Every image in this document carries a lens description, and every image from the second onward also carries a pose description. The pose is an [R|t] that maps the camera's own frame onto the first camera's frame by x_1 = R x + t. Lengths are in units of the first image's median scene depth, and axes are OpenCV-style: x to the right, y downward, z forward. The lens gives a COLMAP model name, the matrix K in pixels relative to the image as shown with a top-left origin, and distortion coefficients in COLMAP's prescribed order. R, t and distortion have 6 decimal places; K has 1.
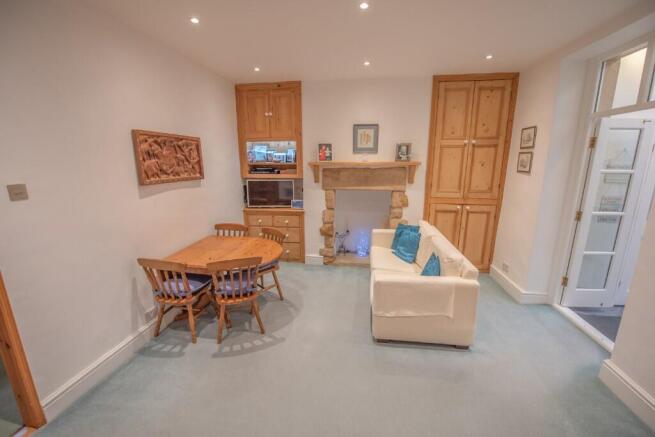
lens RADIAL K [[262.0, 0, 331.7], [0, 262.0, 218.9], [0, 0, 1]] dist [-0.015526, -0.000898]
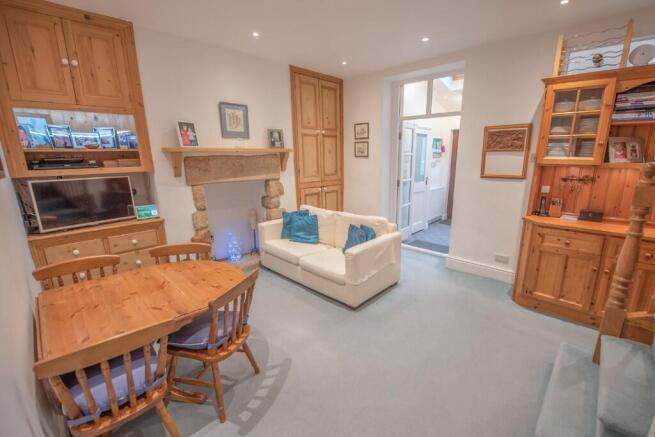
lens RADIAL K [[277.2, 0, 347.8], [0, 277.2, 223.9], [0, 0, 1]] dist [-0.014184, -0.001102]
pose [[0.568863, -0.199535, 0.797860, -0.449692], [0.182703, 0.976542, 0.113956, -0.013387], [-0.801882, 0.080946, 0.591974, 0.198472]]
